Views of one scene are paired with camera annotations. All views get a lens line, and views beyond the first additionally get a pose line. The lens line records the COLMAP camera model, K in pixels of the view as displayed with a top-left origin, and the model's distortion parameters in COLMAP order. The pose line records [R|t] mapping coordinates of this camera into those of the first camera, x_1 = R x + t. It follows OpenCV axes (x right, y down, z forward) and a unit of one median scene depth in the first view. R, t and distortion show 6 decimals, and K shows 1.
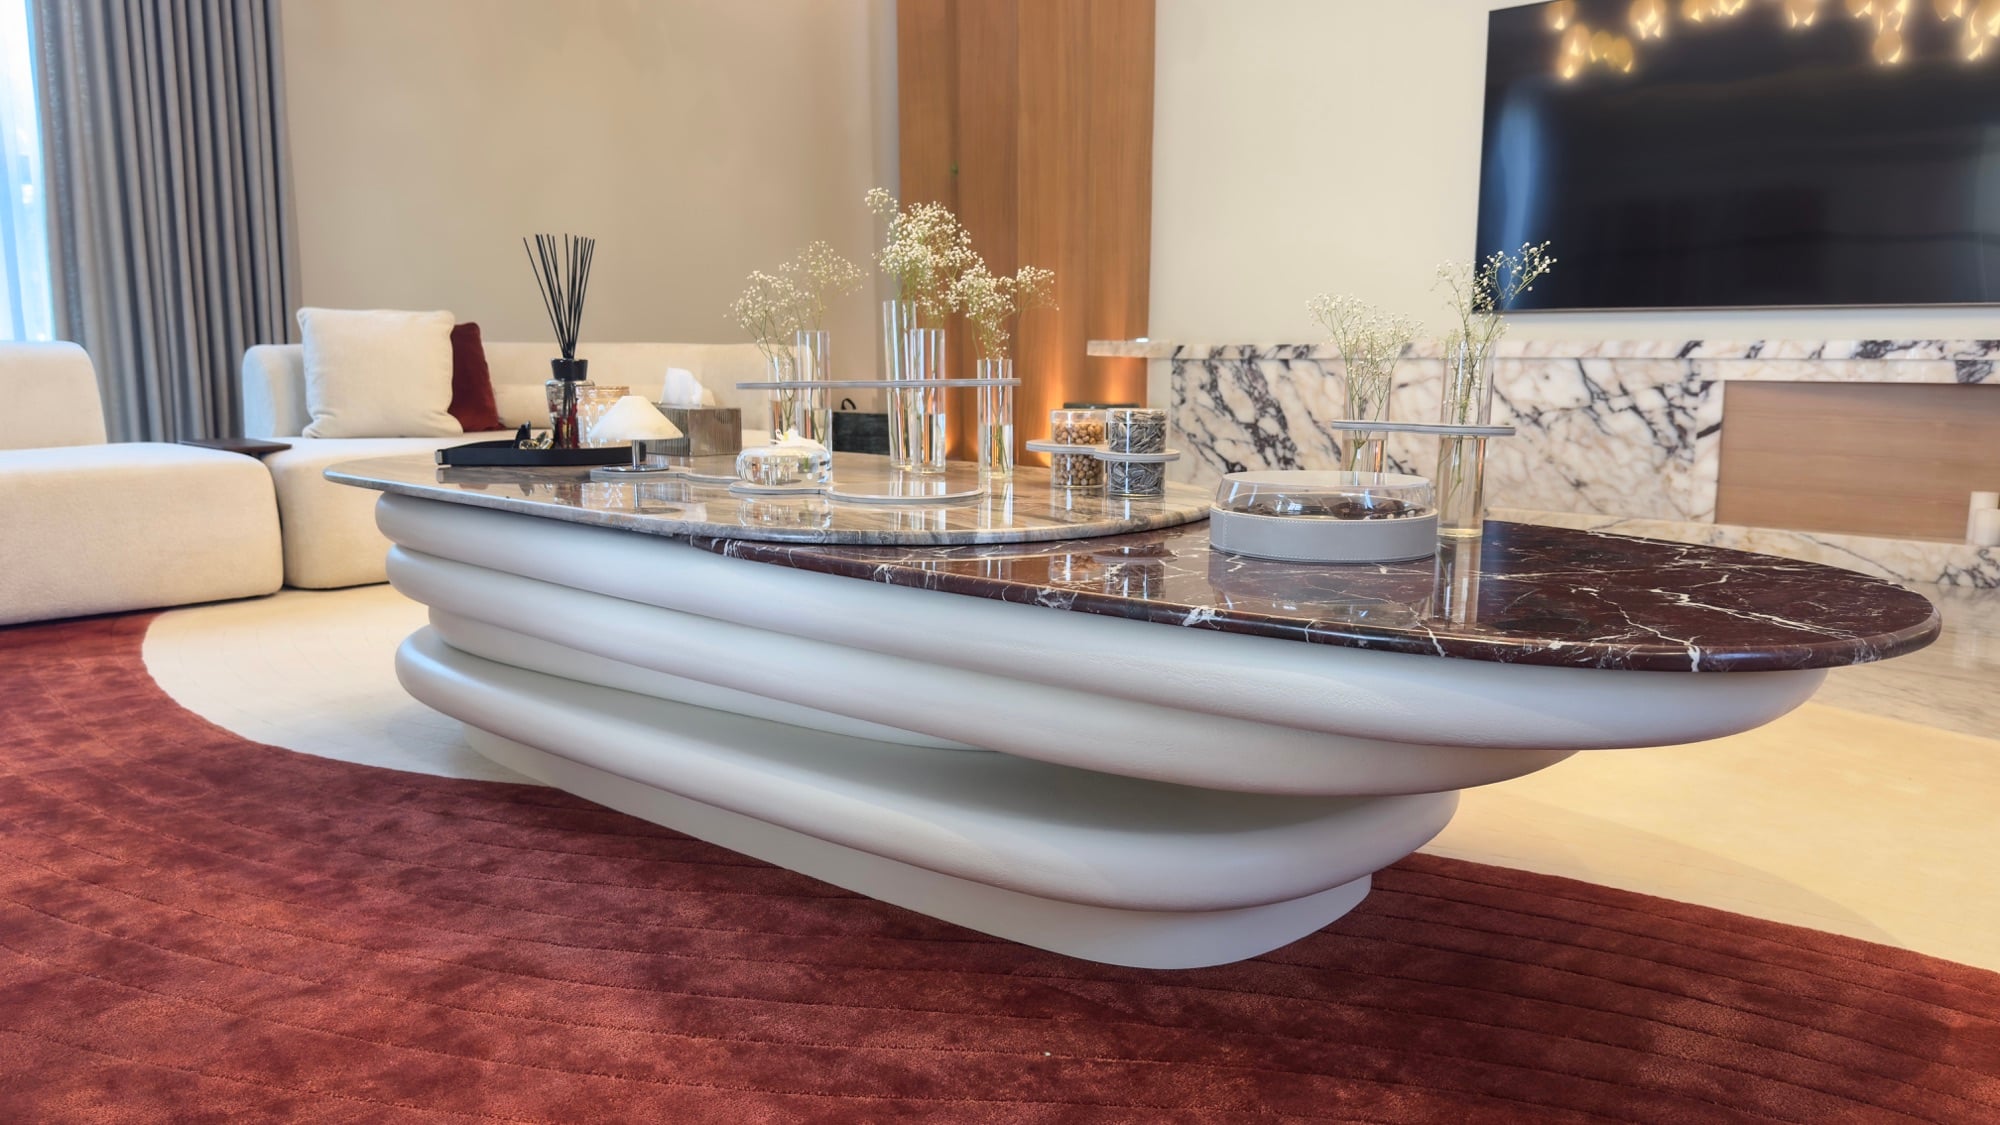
lens RADIAL K [[1414.0, 0, 1016.5], [0, 1414.0, 584.3], [0, 0, 1]] dist [0.043847, -0.034572]
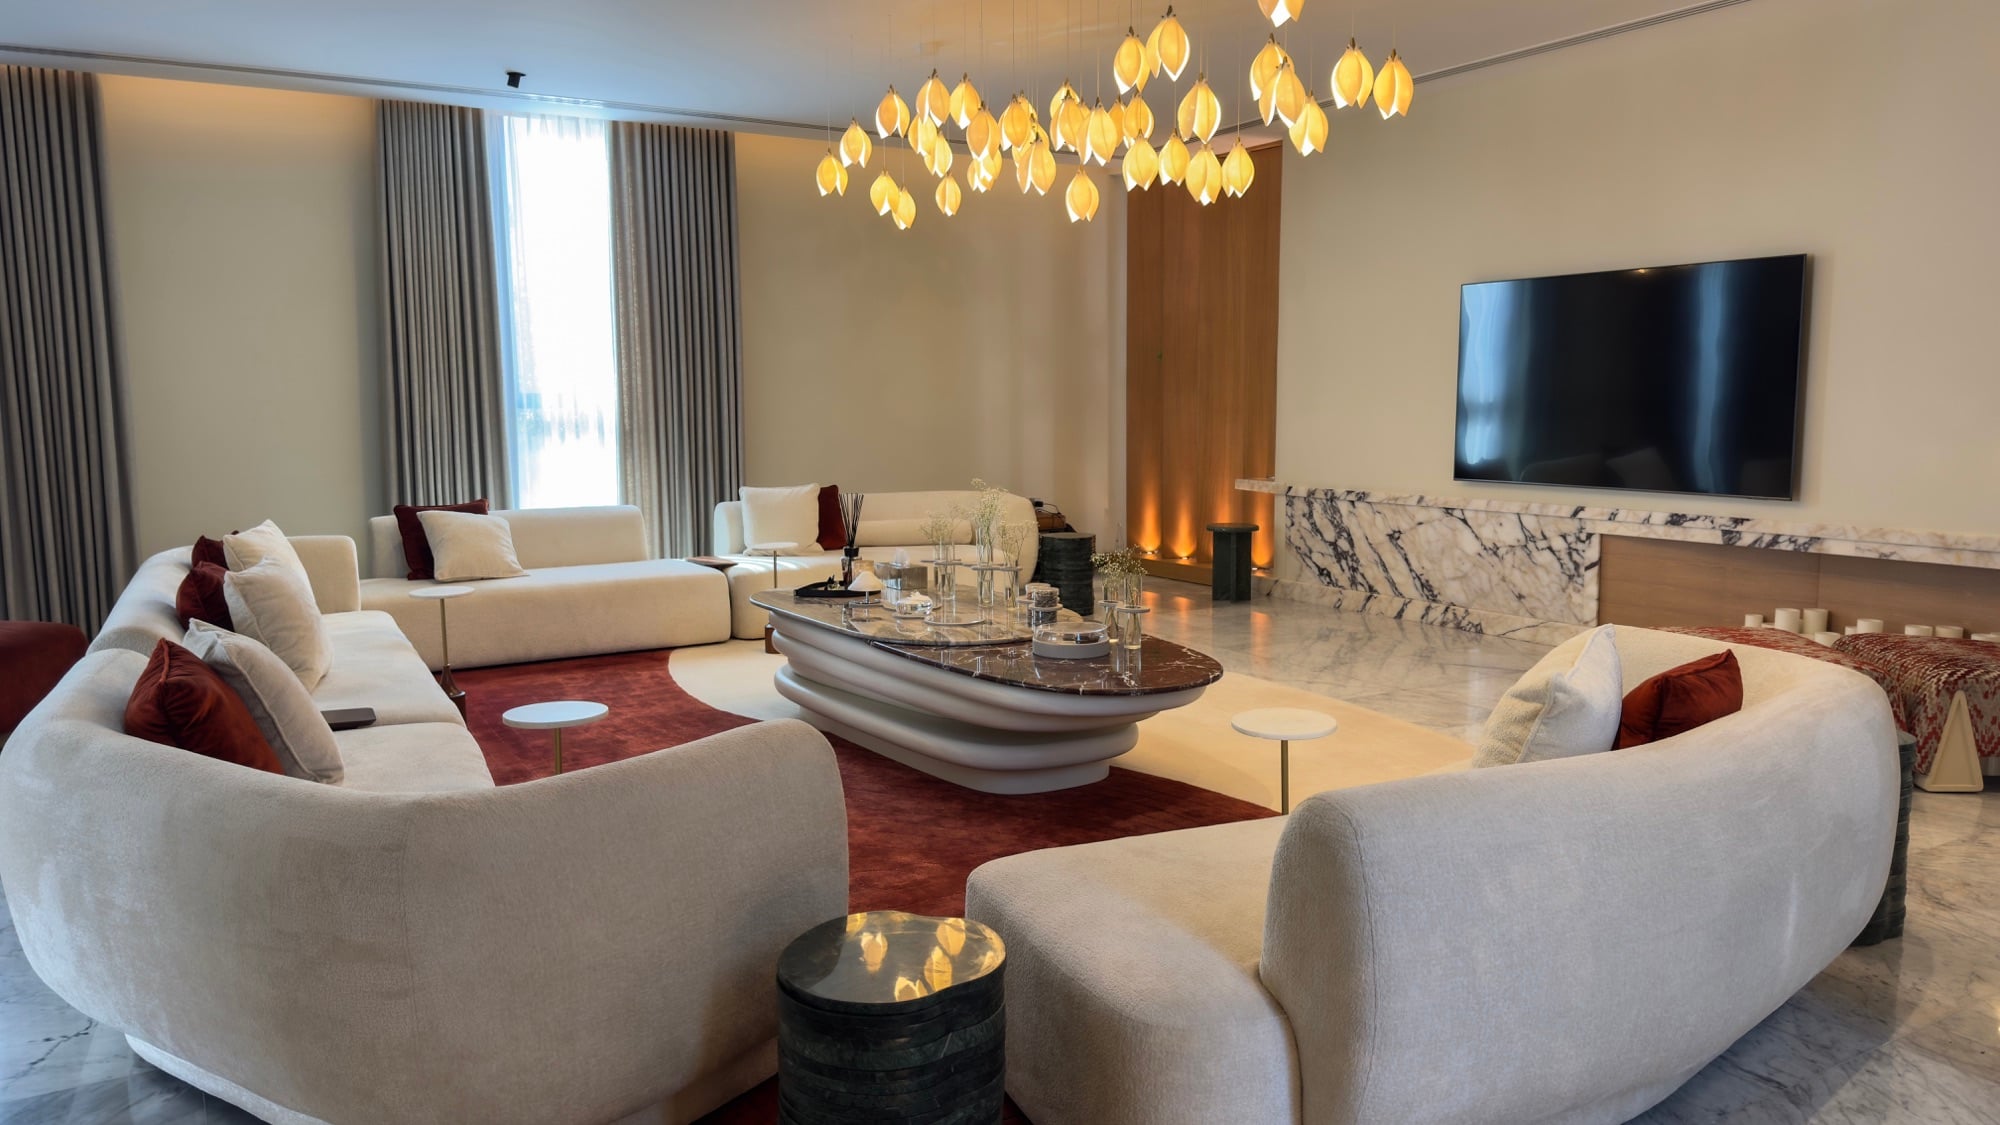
lens RADIAL K [[1414.0, 0, 1004.3], [0, 1414.0, 553.1], [0, 0, 1]] dist [0.043847, -0.034572]
pose [[0.961864, 0.021238, -0.272701, 0.294189], [-0.034871, 0.998367, -0.045240, -0.031119], [0.271295, 0.053024, 0.961034, -0.602288]]
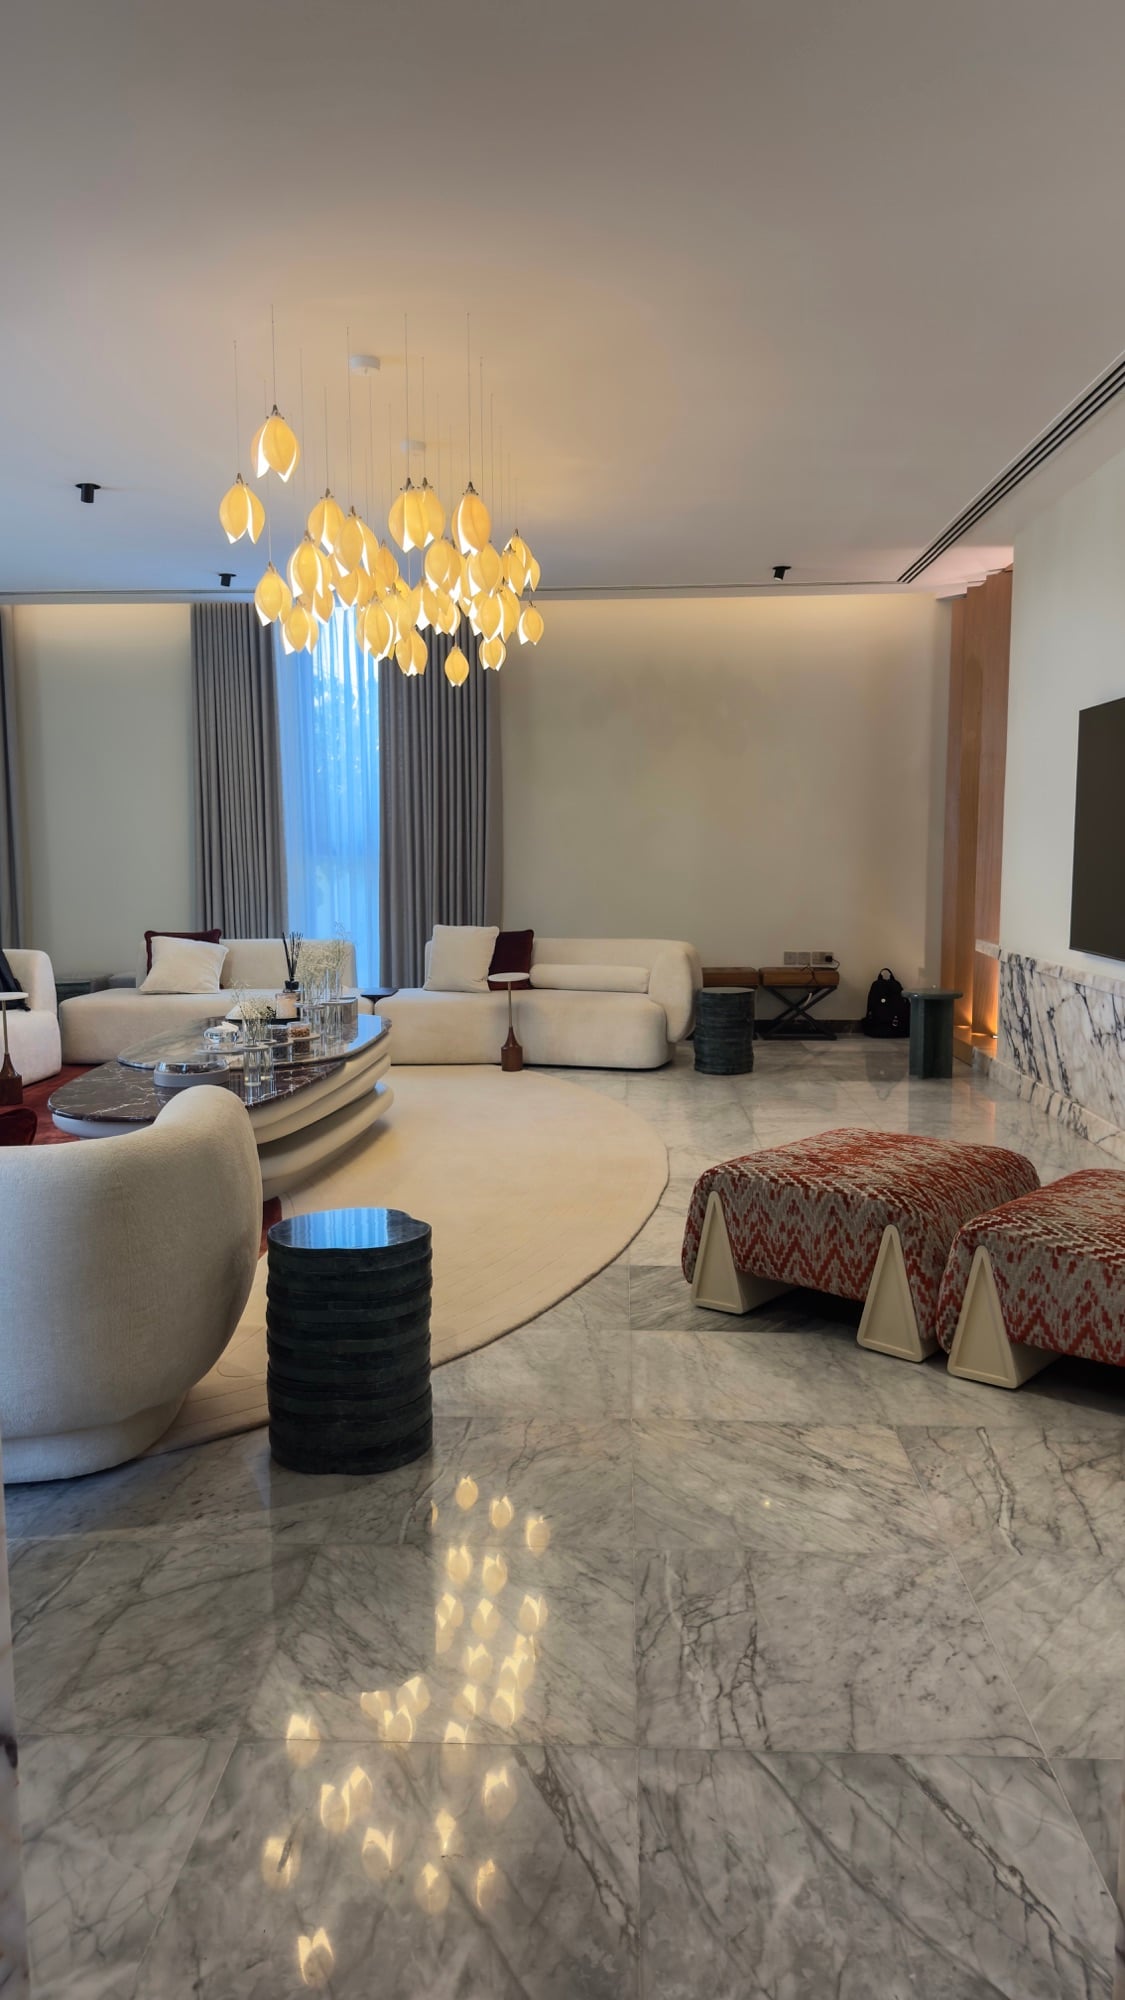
lens RADIAL K [[1414.0, 0, 551.9], [0, 1414.0, 990.7], [0, 0, 1]] dist [0.043847, -0.034572]
pose [[0.644010, 0.072930, -0.761533, 1.040095], [-0.117798, 0.993027, -0.004519, -0.103057], [0.755893, 0.092617, 0.648111, -0.138028]]
